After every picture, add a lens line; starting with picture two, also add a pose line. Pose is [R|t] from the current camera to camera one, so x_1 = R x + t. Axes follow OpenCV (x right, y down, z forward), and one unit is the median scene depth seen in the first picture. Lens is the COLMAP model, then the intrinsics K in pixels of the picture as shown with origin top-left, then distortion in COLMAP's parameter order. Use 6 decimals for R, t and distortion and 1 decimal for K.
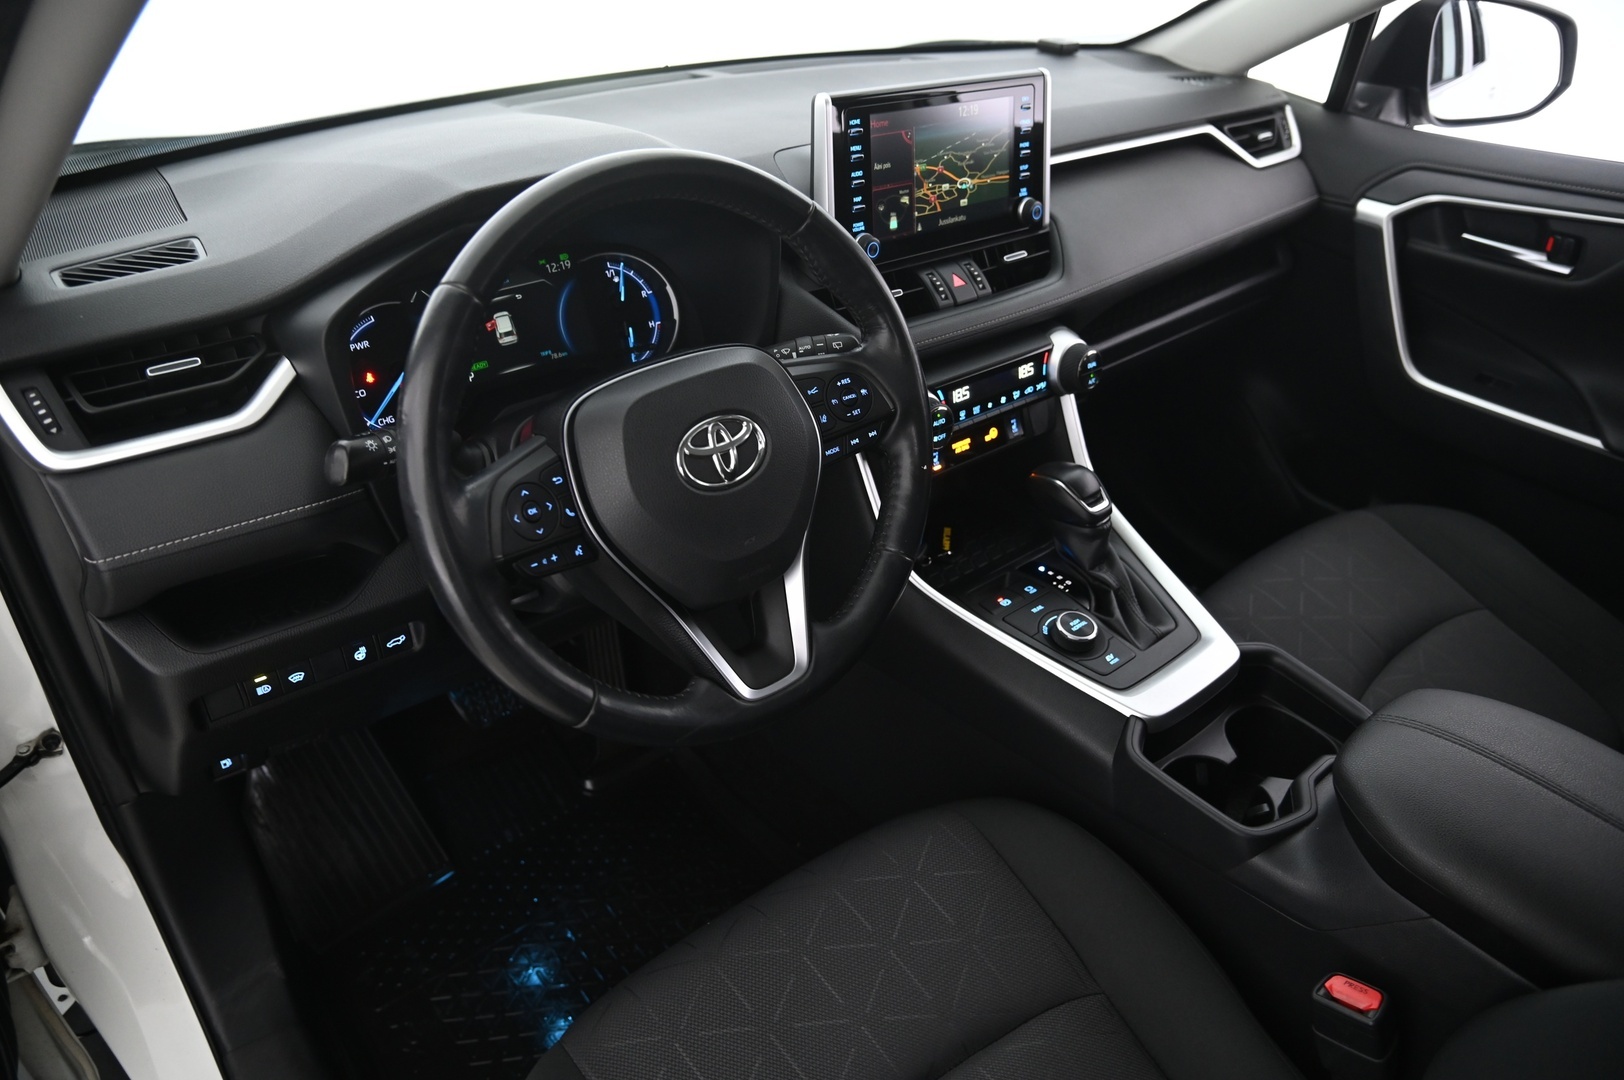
lens RADIAL K [[1094.0, 0, 810.9], [0, 1094.0, 552.4], [0, 0, 1]] dist [-0.121085, 0.055509]
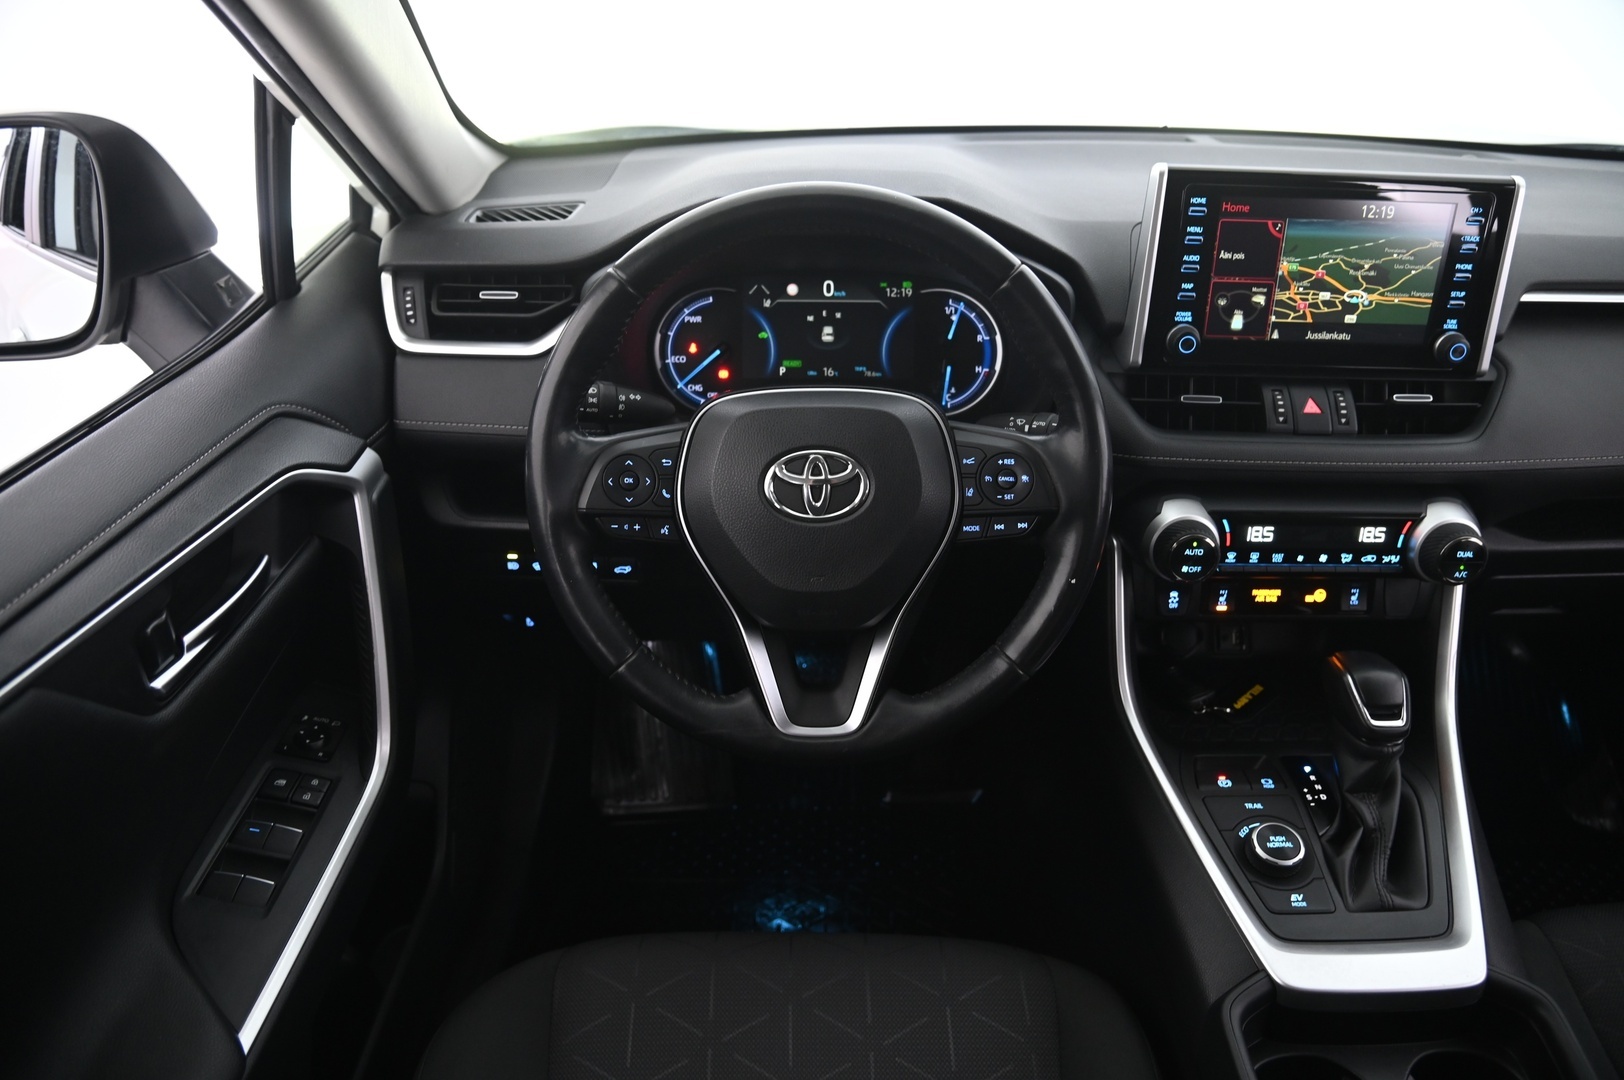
lens RADIAL K [[1094.0, 0, 810.3], [0, 1094.0, 549.7], [0, 0, 1]] dist [-0.121085, 0.055509]
pose [[0.760348, 0.319192, -0.565675, 0.350722], [-0.340839, 0.937449, 0.070835, -0.073668], [0.552901, 0.138945, 0.821580, 0.121696]]
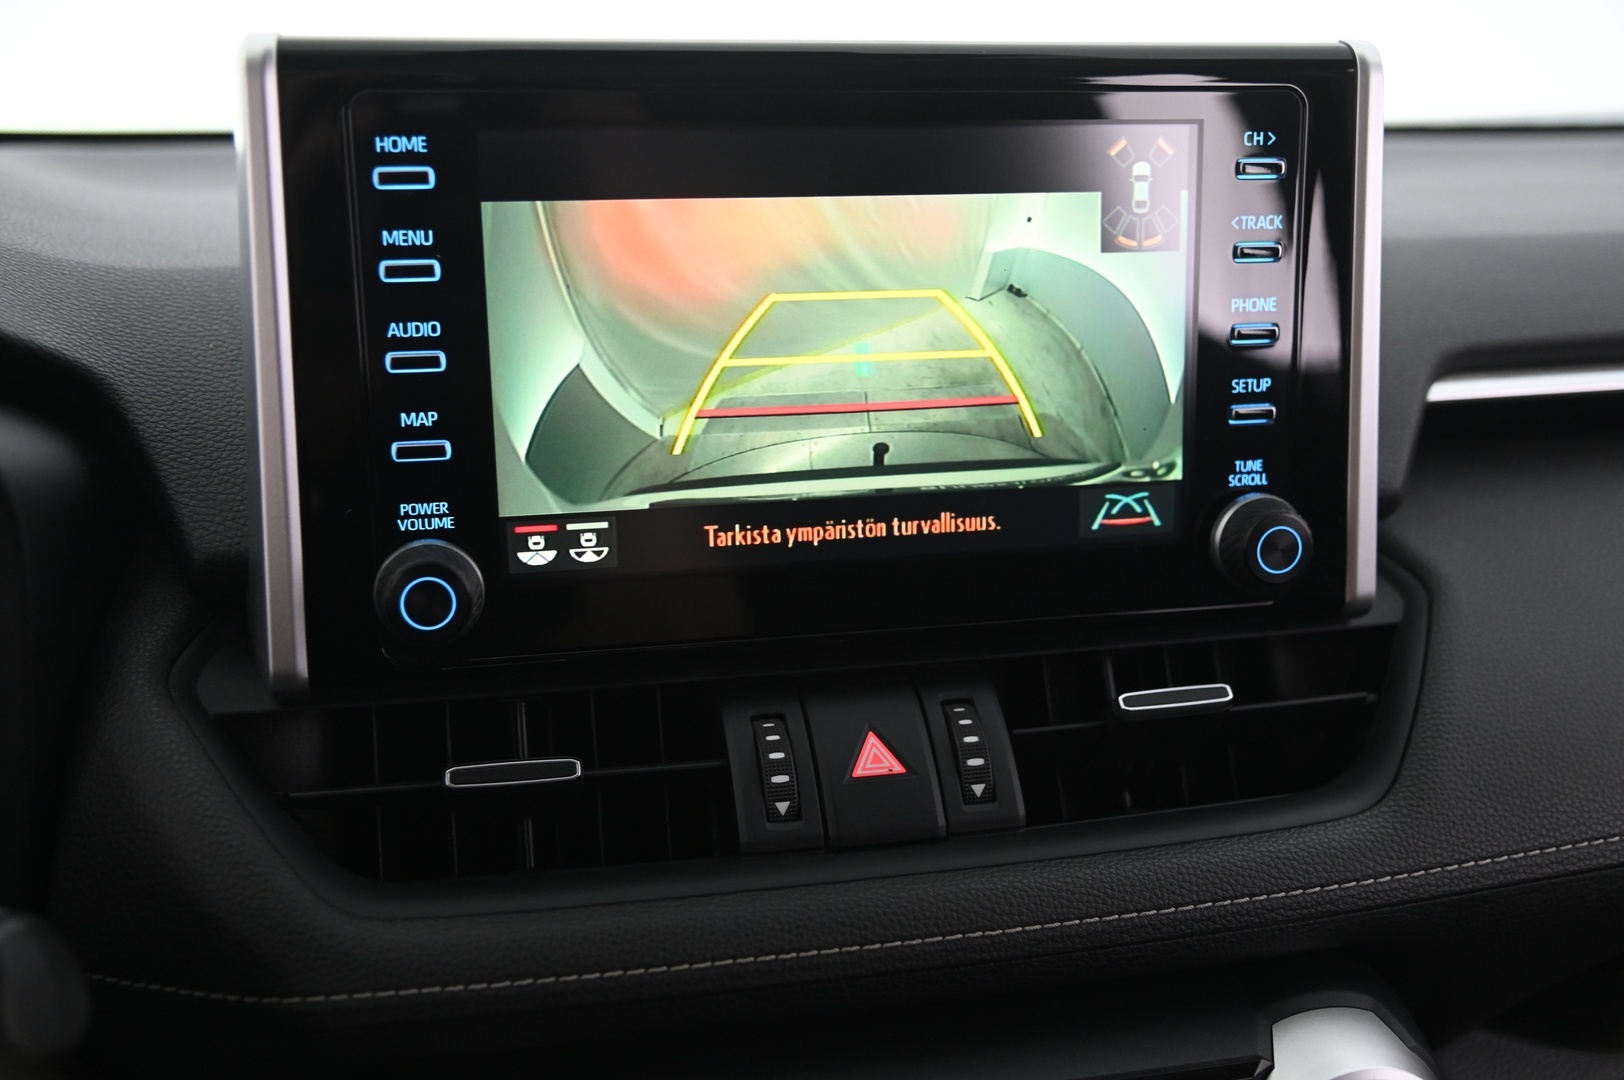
lens RADIAL K [[1631.0, 0, 820.8], [0, 1631.0, 544.5], [0, 0, 1]] dist [0.014110, 0.000000]
pose [[0.891862, 0.120672, -0.435913, 0.301531], [-0.235764, 0.946500, -0.220348, -0.211971], [0.386002, 0.299293, 0.872598, 0.634640]]
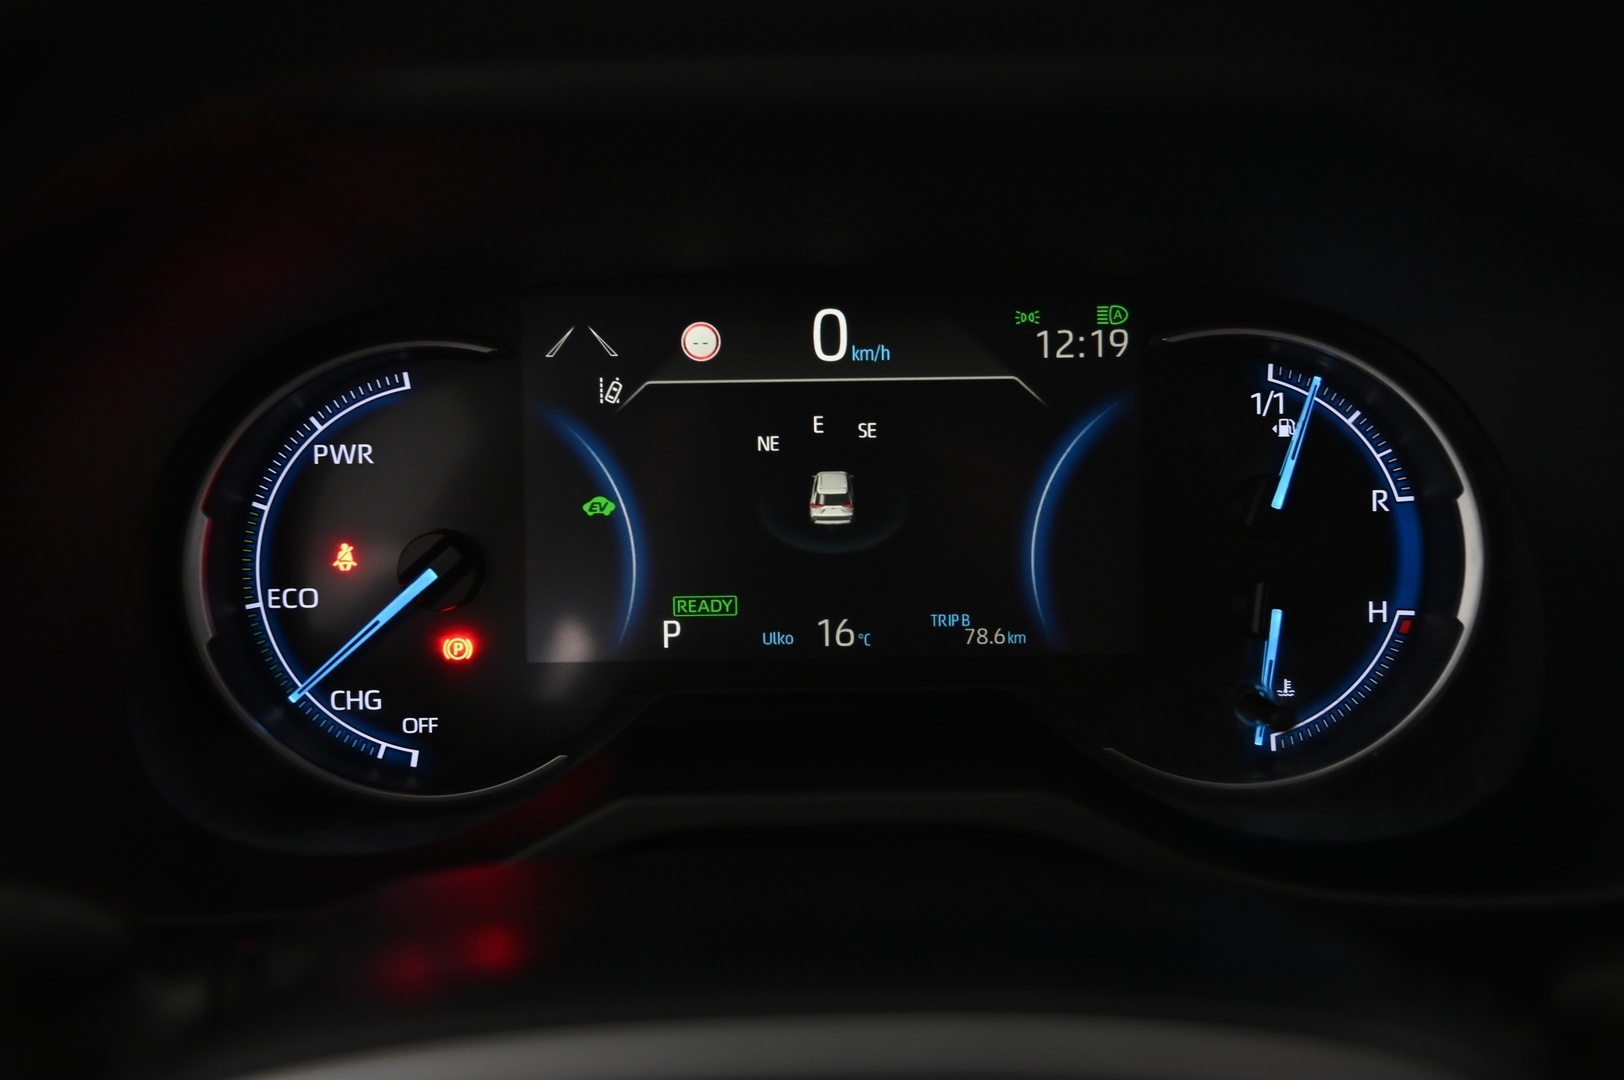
lens RADIAL K [[1745.6, 0, 814.9], [0, 1745.6, 542.0], [0, 0, 1]] dist [0.039548, 0.000000]
pose [[0.777199, 0.252486, -0.576379, -0.006009], [-0.320170, 0.947211, -0.016792, -0.173700], [0.541712, 0.197590, 0.817010, 0.556222]]
